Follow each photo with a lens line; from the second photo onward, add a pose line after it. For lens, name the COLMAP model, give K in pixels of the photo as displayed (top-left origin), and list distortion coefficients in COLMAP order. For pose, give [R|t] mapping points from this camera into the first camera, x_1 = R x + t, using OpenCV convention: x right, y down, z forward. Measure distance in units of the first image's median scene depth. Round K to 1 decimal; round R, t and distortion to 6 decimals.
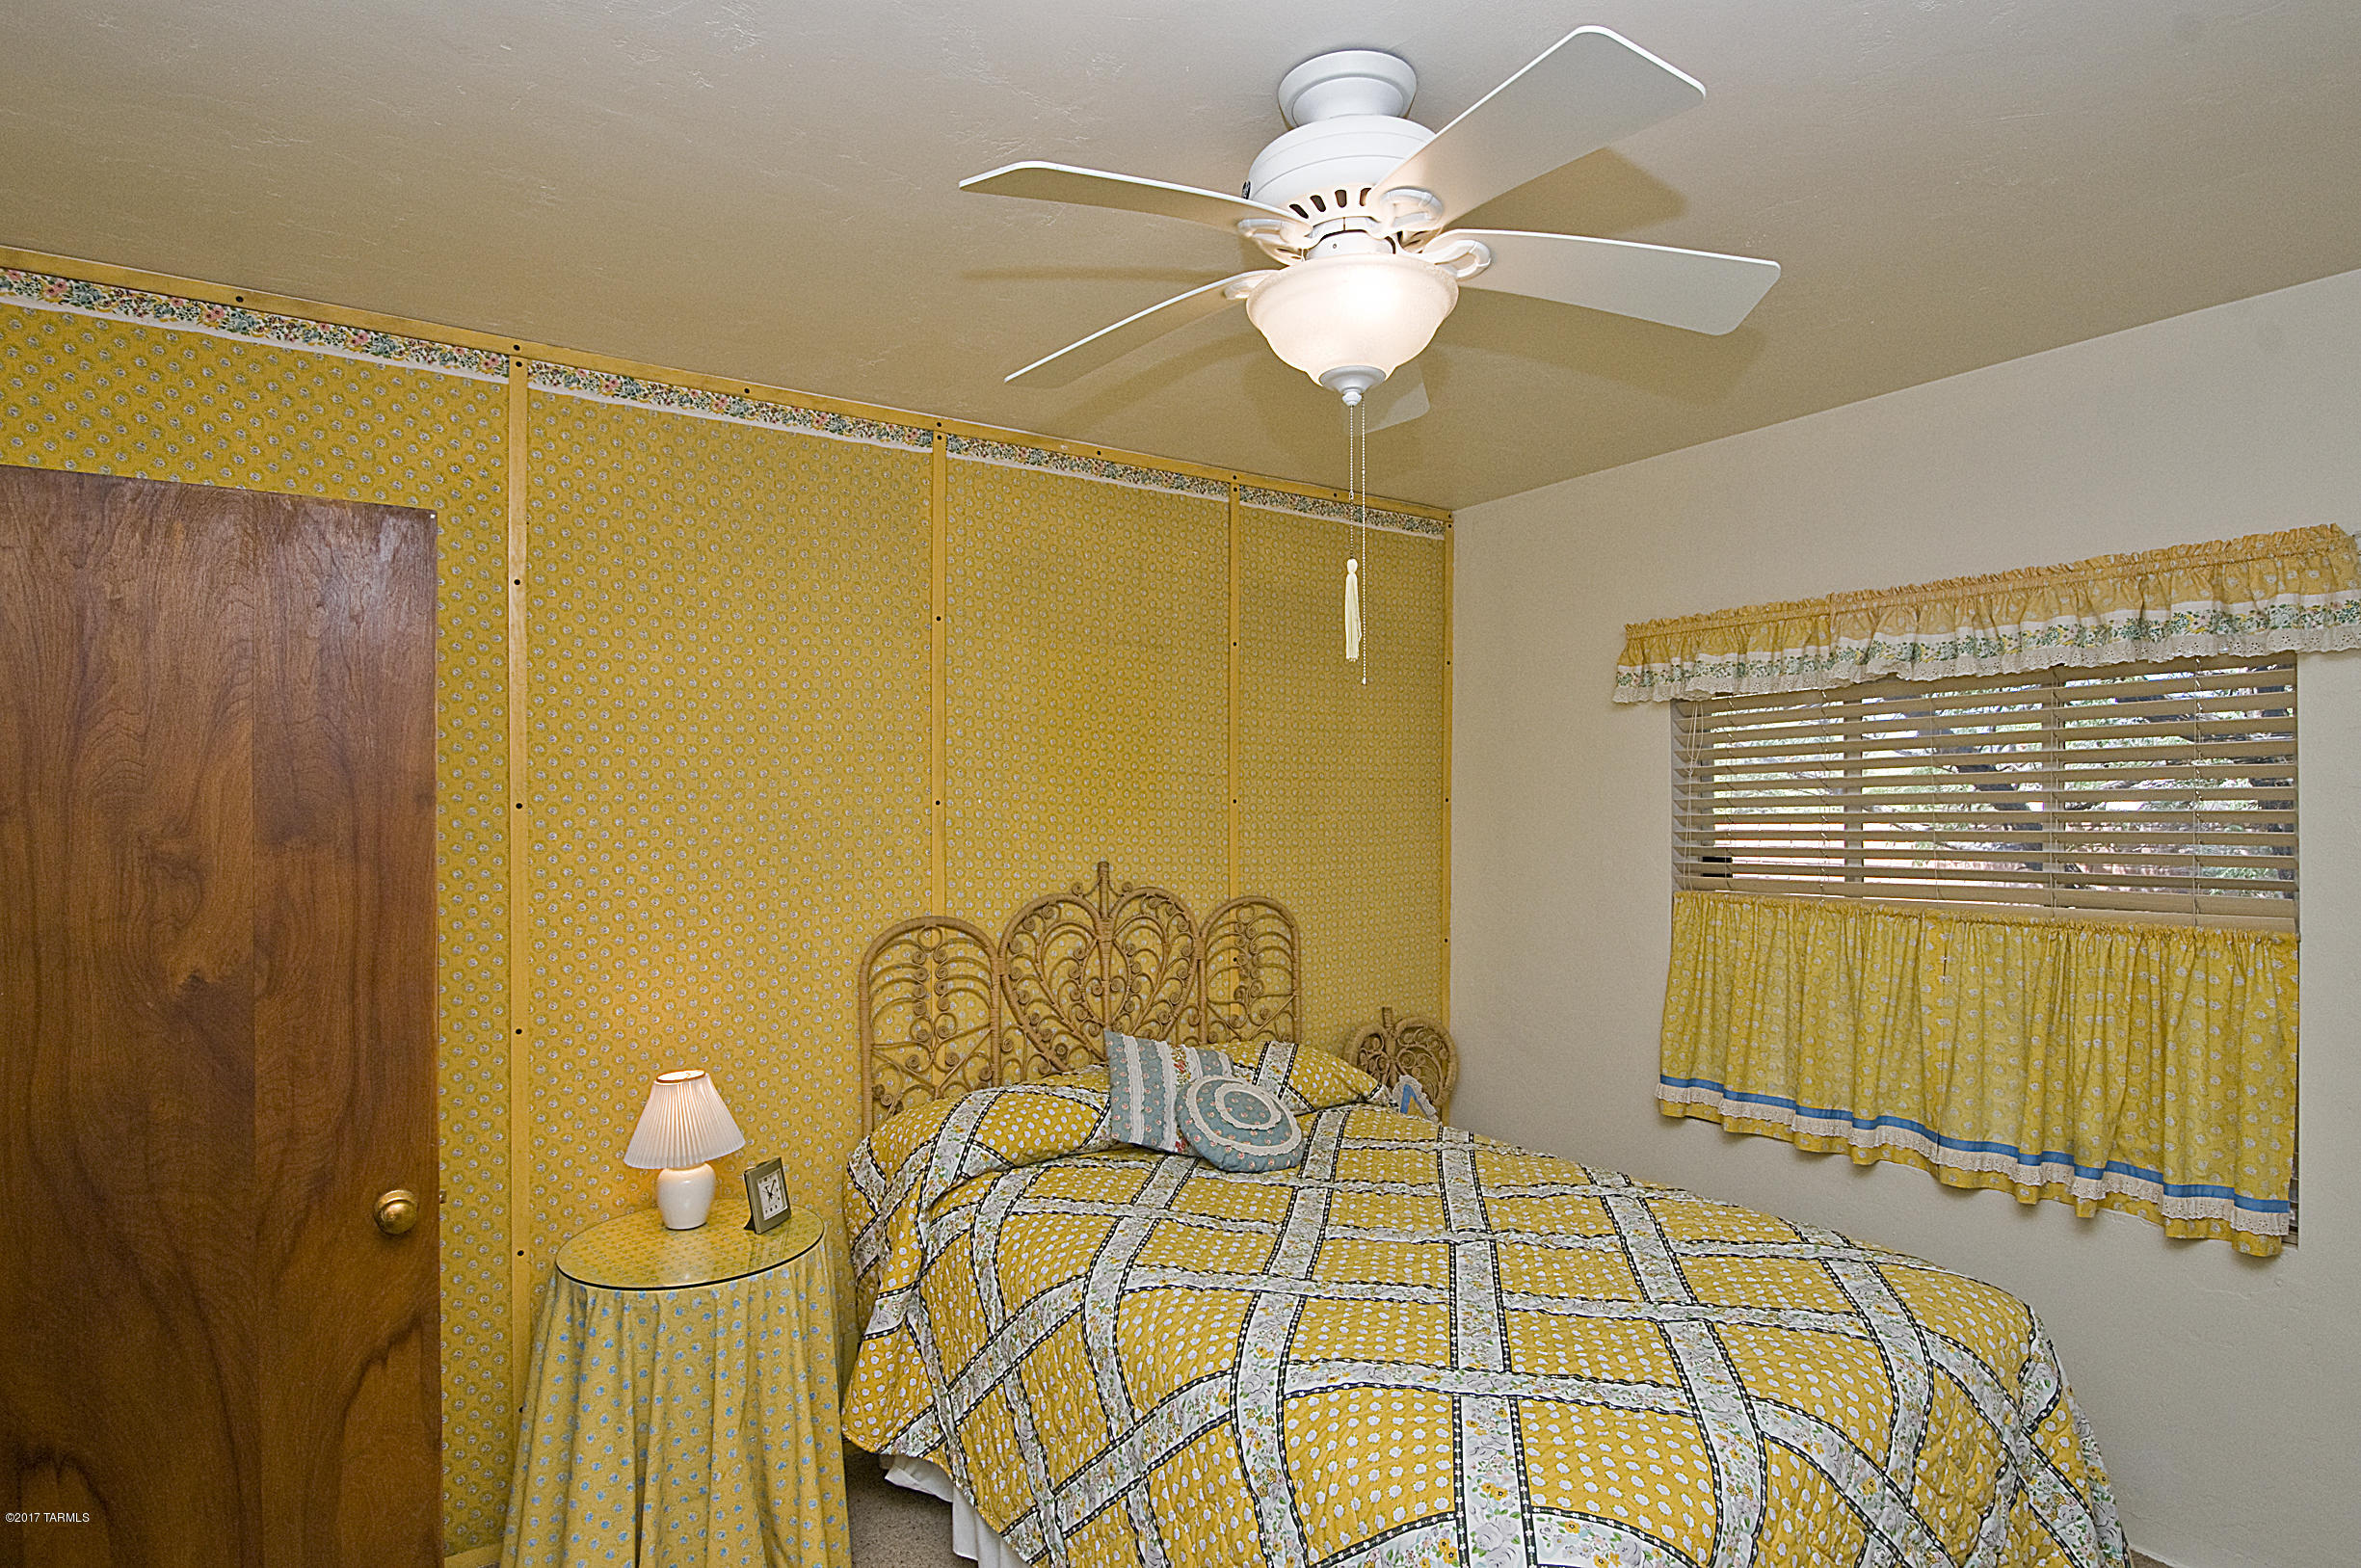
lens RADIAL K [[1196.0, 0, 1185.9], [0, 1196.0, 794.4], [0, 0, 1]] dist [-0.012793, -0.006359]
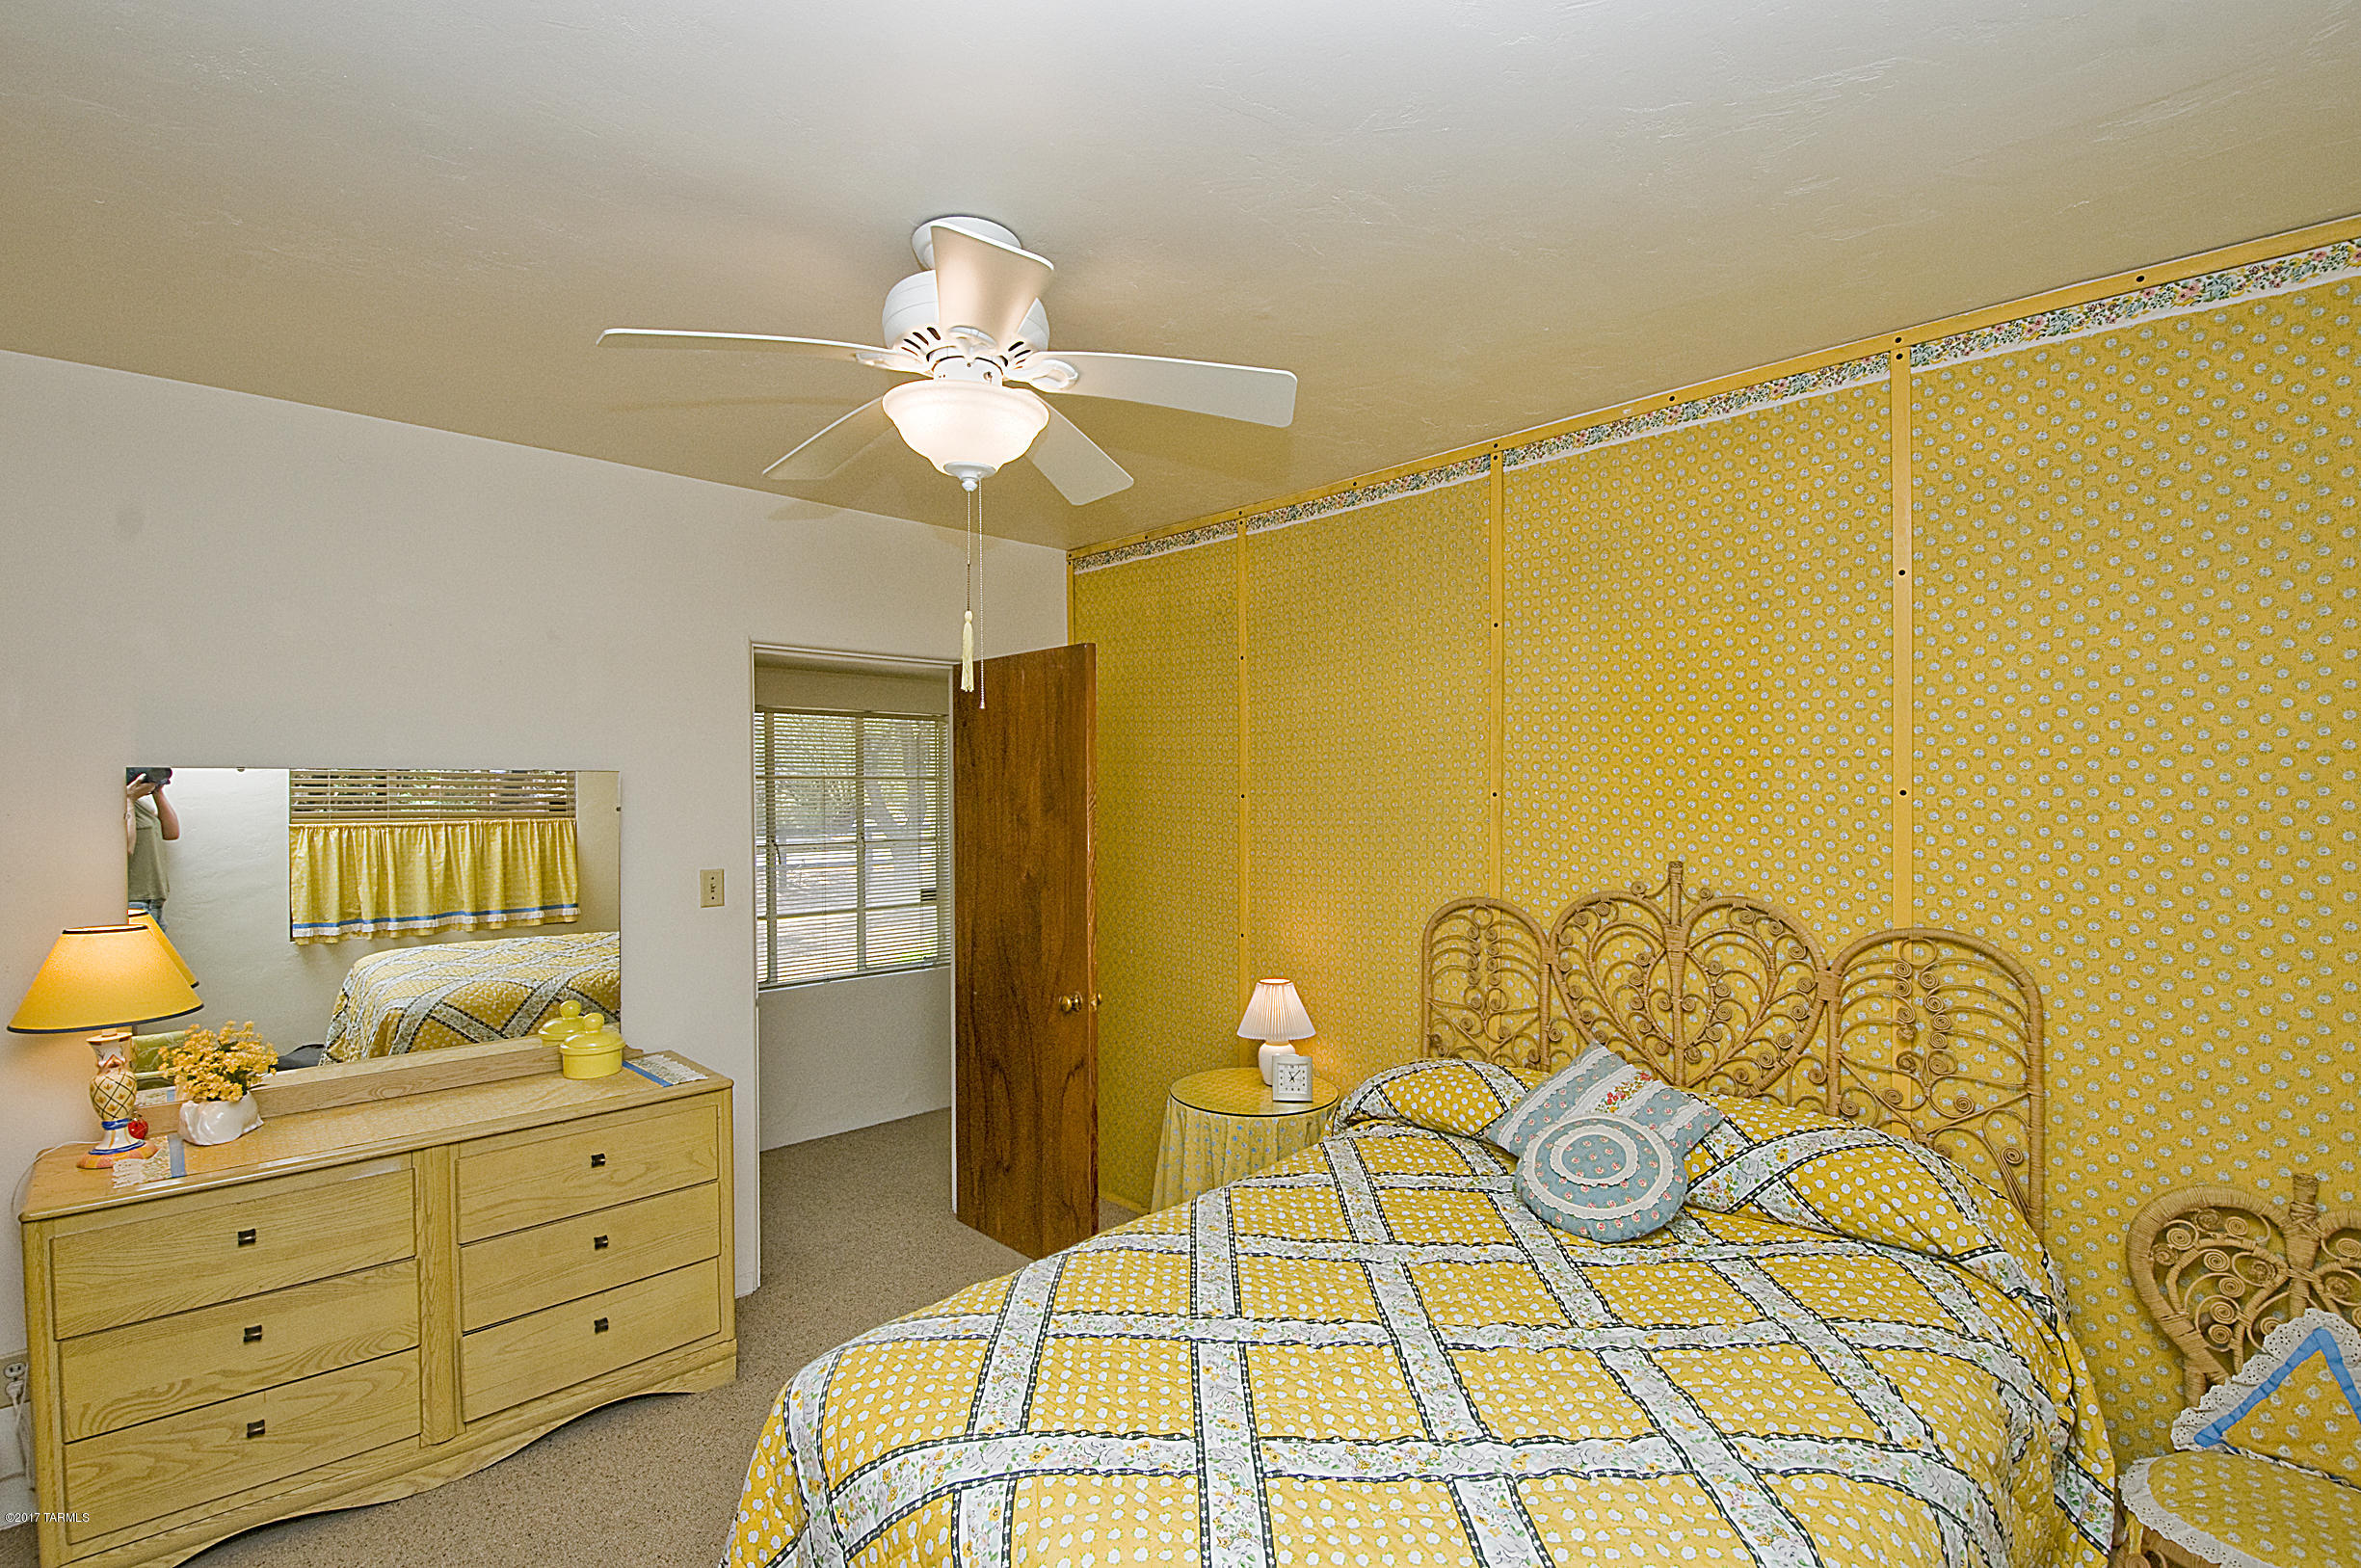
lens RADIAL K [[1037.2, 0, 1185.0], [0, 1037.2, 787.8], [0, 0, 1]] dist [-0.013182, -0.008823]
pose [[0.177637, 0.000915, -0.984096, 0.656616], [0.013964, 0.999897, 0.003450, -0.006139], [0.983997, -0.014355, 0.177606, 0.541581]]
